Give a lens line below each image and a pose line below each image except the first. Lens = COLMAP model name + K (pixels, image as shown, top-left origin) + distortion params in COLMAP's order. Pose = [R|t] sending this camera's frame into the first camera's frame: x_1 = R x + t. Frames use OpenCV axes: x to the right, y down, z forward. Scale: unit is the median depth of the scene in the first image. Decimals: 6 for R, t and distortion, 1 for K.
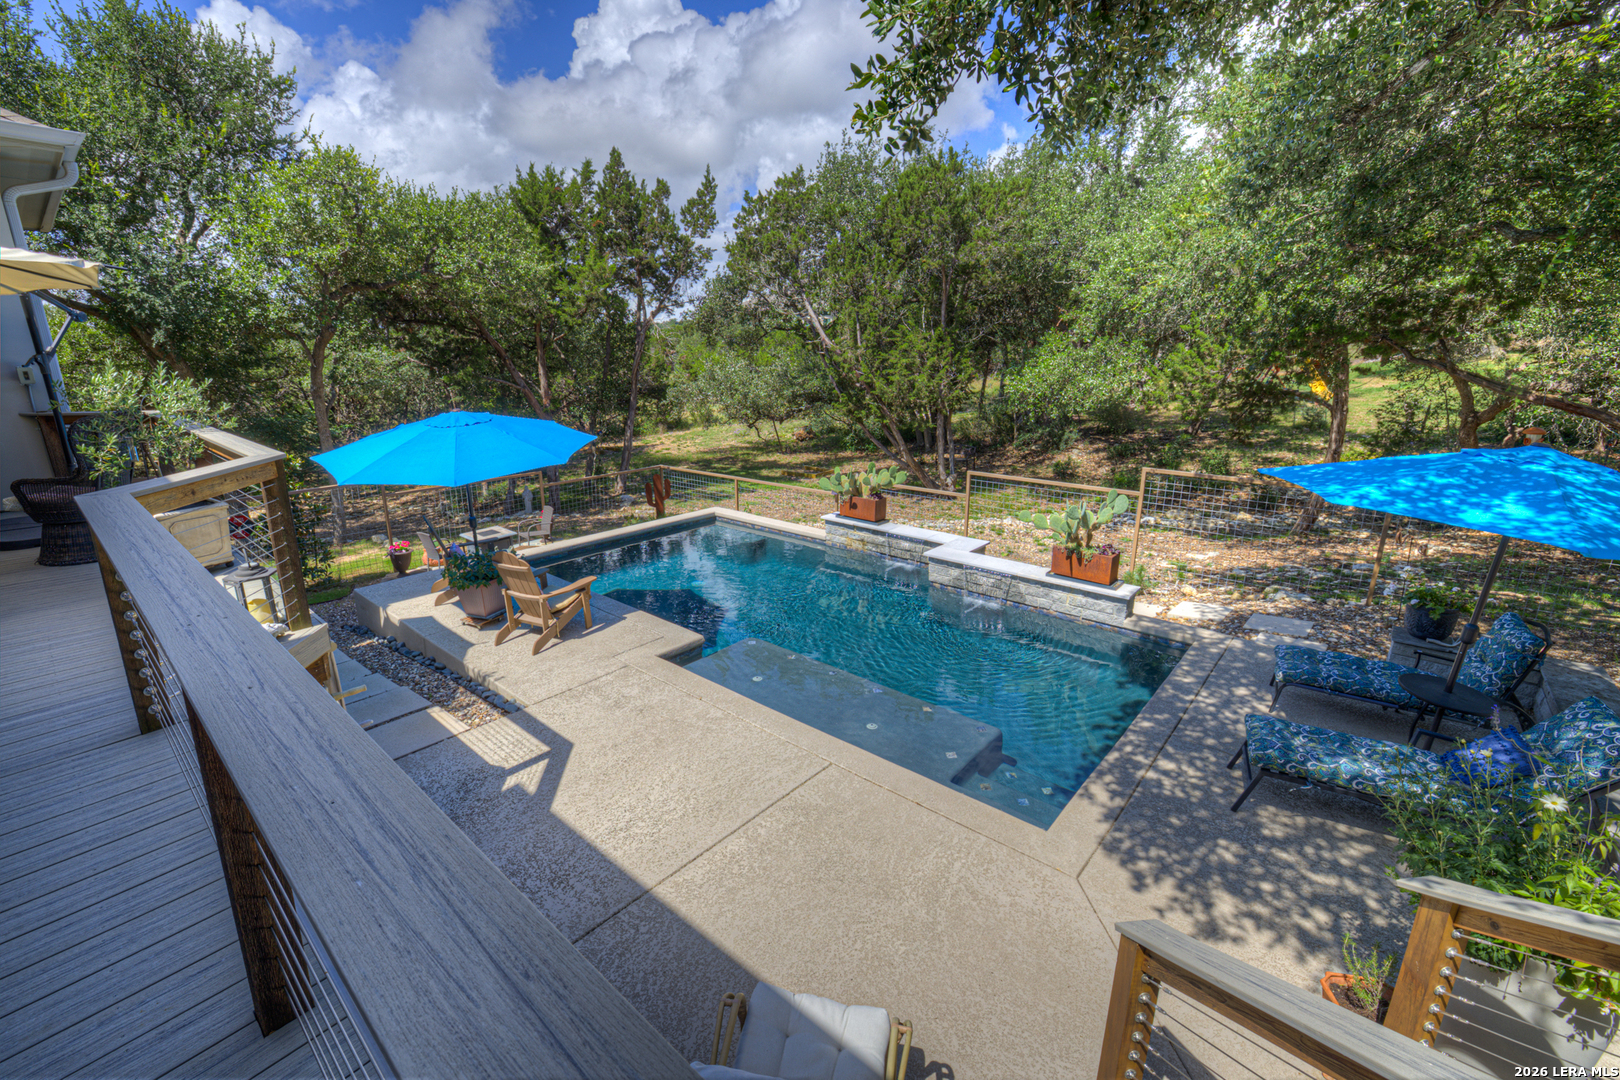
lens RADIAL K [[690.8, 0, 799.2], [0, 690.8, 527.1], [0, 0, 1]] dist [-0.010501, 0.002484]
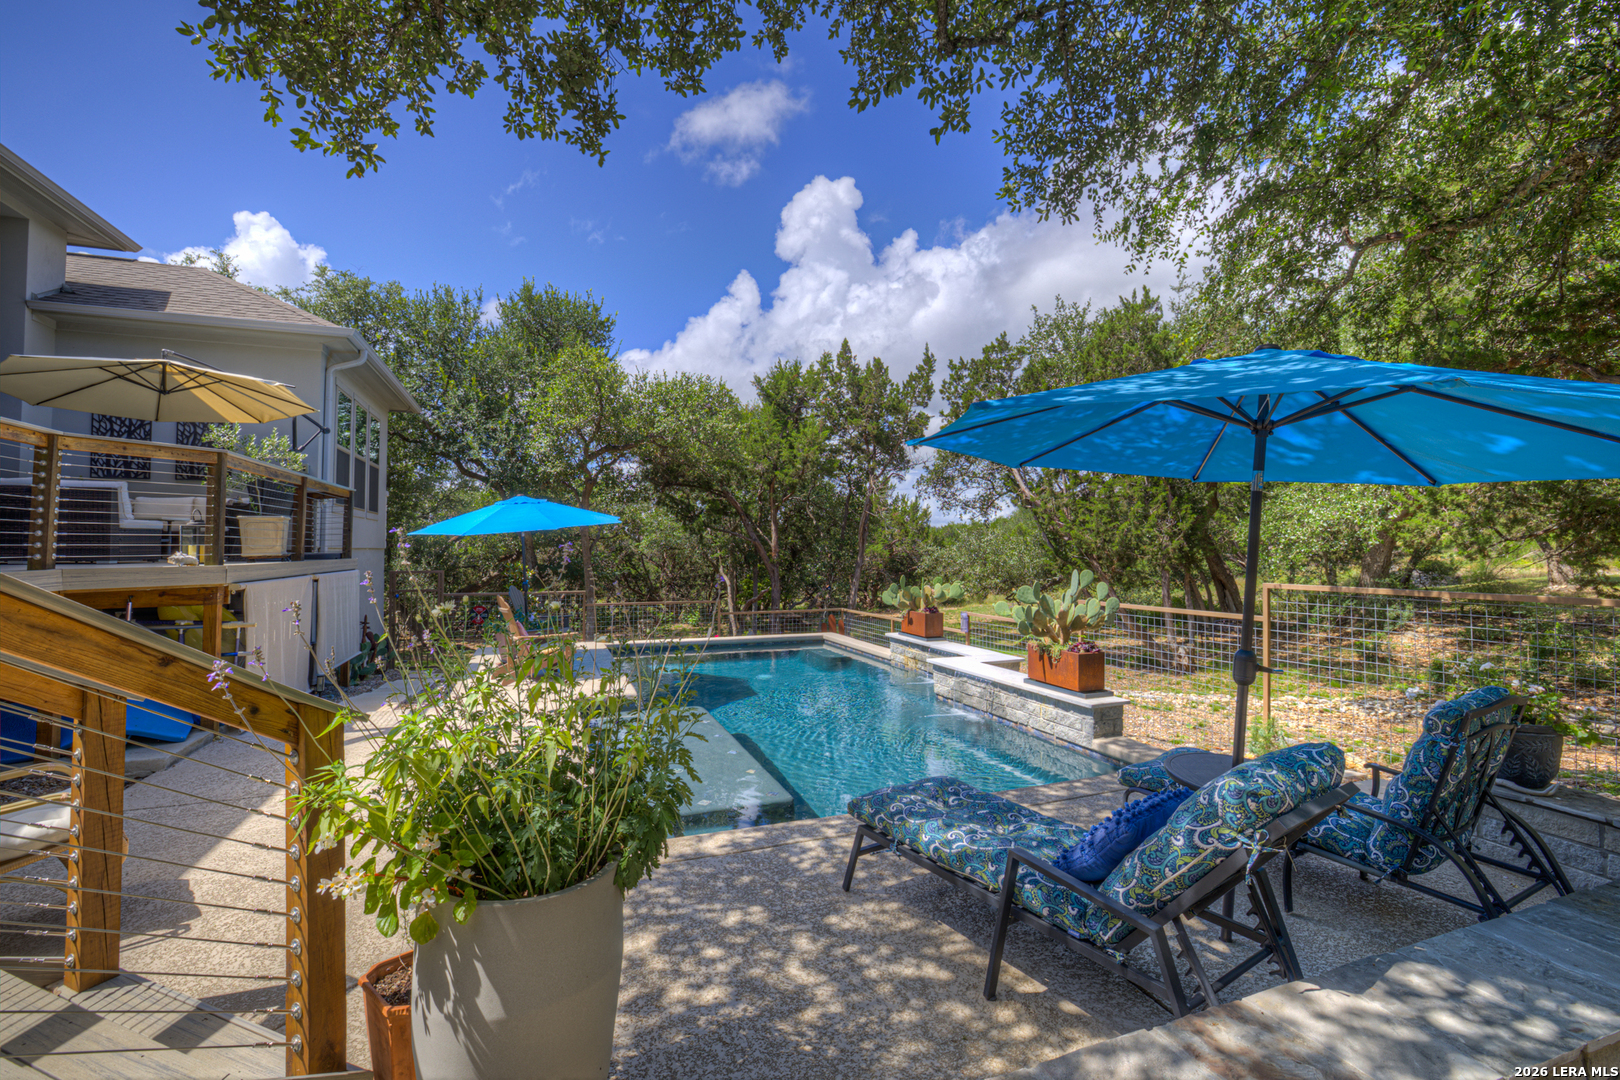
lens RADIAL K [[690.8, 0, 807.1], [0, 690.8, 526.3], [0, 0, 1]] dist [-0.010501, 0.002484]
pose [[0.882506, -0.010825, -0.470177, 0.238955], [-0.122514, 0.959926, -0.252055, 0.059632], [0.454063, 0.280043, 0.845815, 0.073068]]
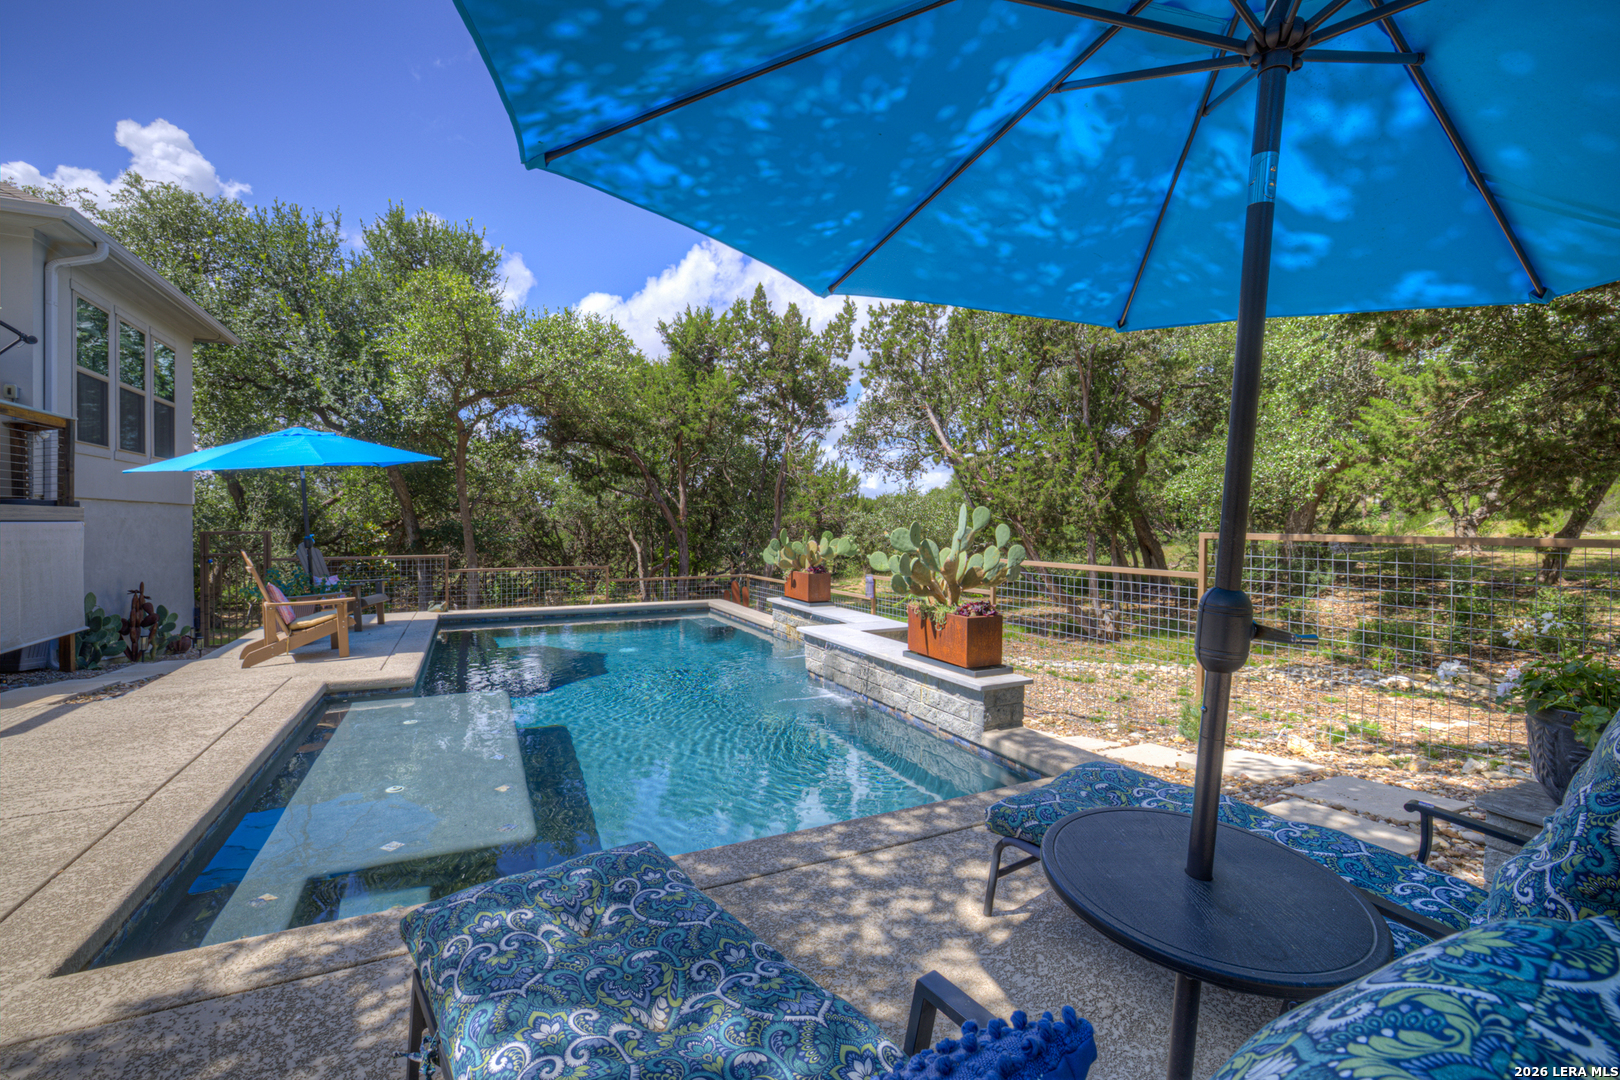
lens RADIAL K [[690.8, 0, 802.8], [0, 690.8, 519.6], [0, 0, 1]] dist [-0.010501, 0.002484]
pose [[0.916446, 0.004718, -0.400130, 0.242544], [-0.106264, 0.966898, -0.231984, 0.048528], [0.385790, 0.255120, 0.886611, 0.180030]]
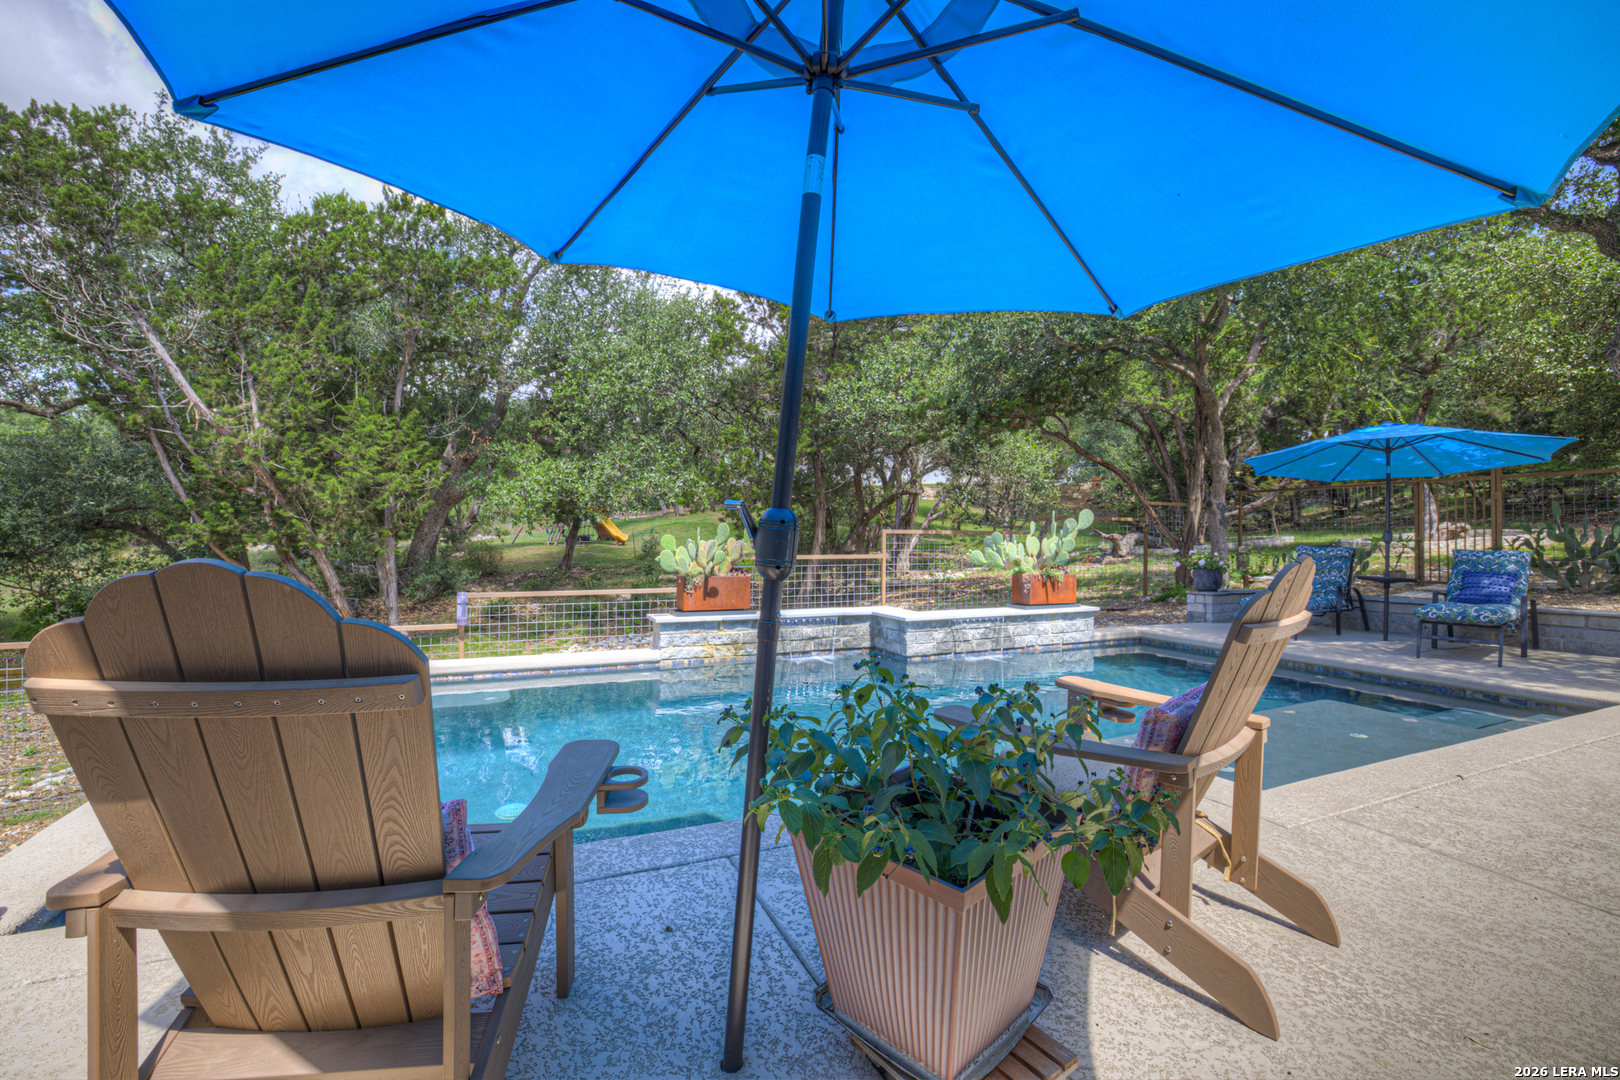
lens RADIAL K [[690.8, 0, 807.5], [0, 690.8, 525.7], [0, 0, 1]] dist [-0.010501, 0.002484]
pose [[0.438142, 0.018927, 0.898707, -0.272312], [0.220541, 0.966958, -0.127884, 0.006970], [-0.871432, 0.254233, 0.419490, 0.391980]]
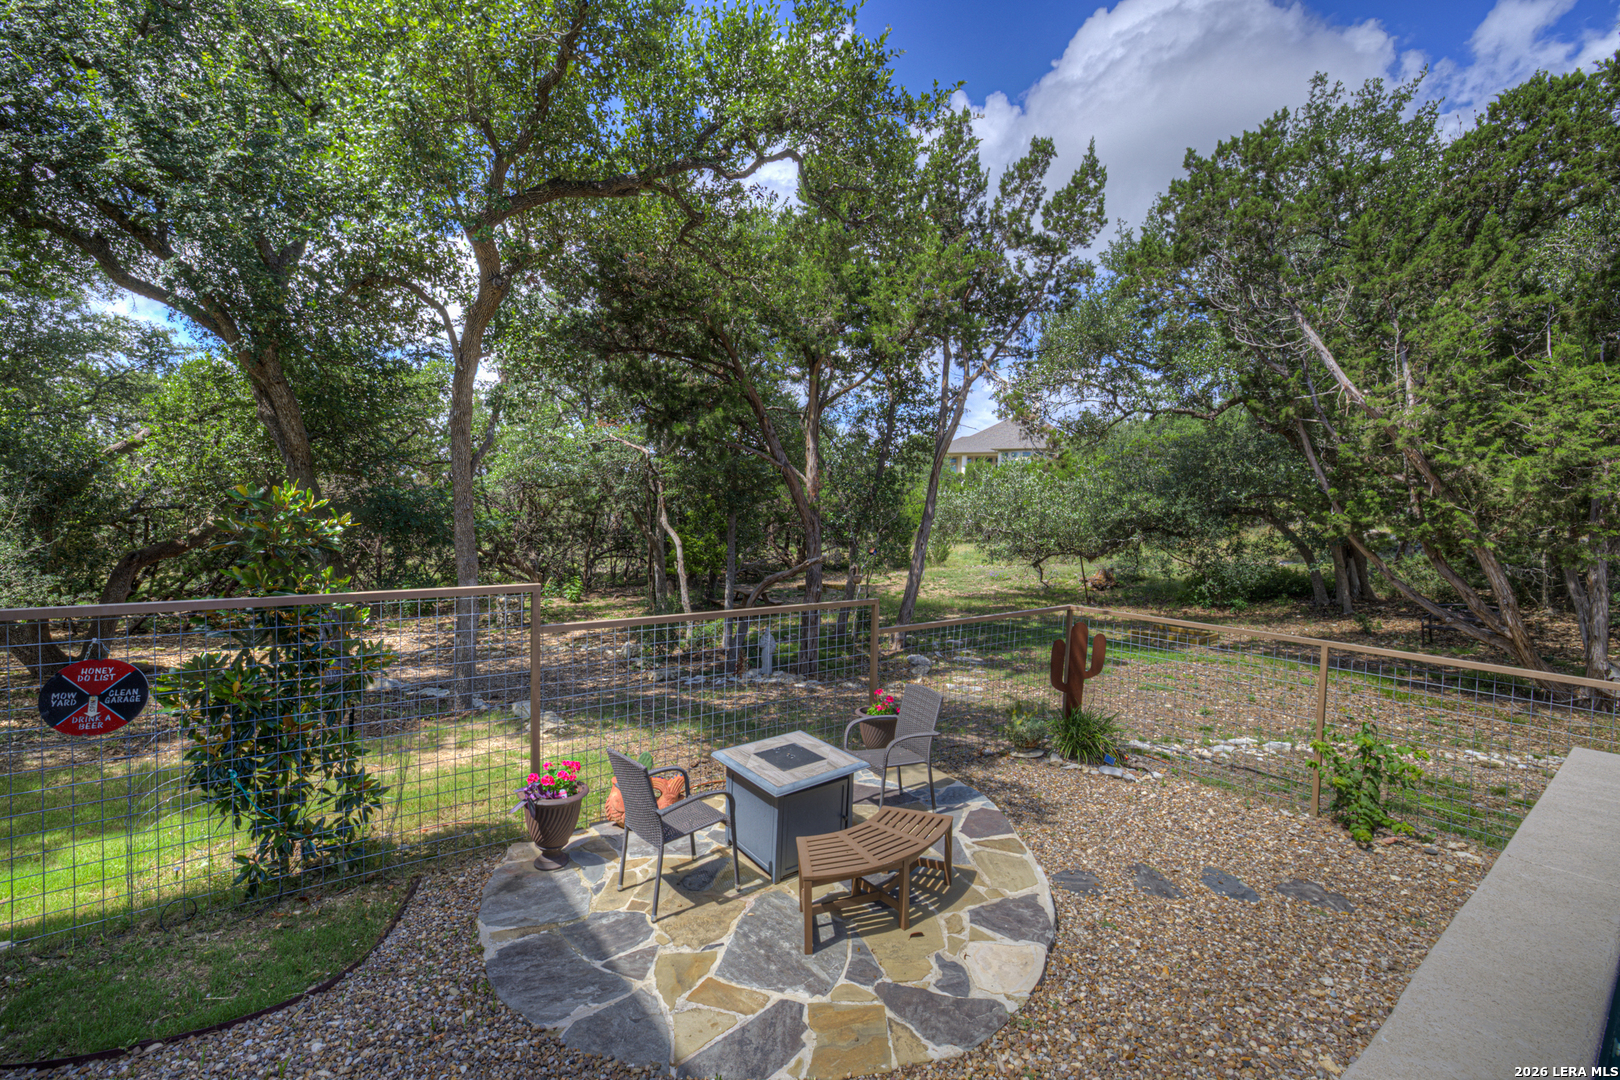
lens RADIAL K [[690.8, 0, 799.4], [0, 690.8, 514.8], [0, 0, 1]] dist [-0.010501, 0.002484]
pose [[0.973891, 0.031637, -0.224802, -0.277242], [-0.083618, 0.970612, -0.225654, -0.027980], [0.211056, 0.238560, 0.947916, 0.486647]]
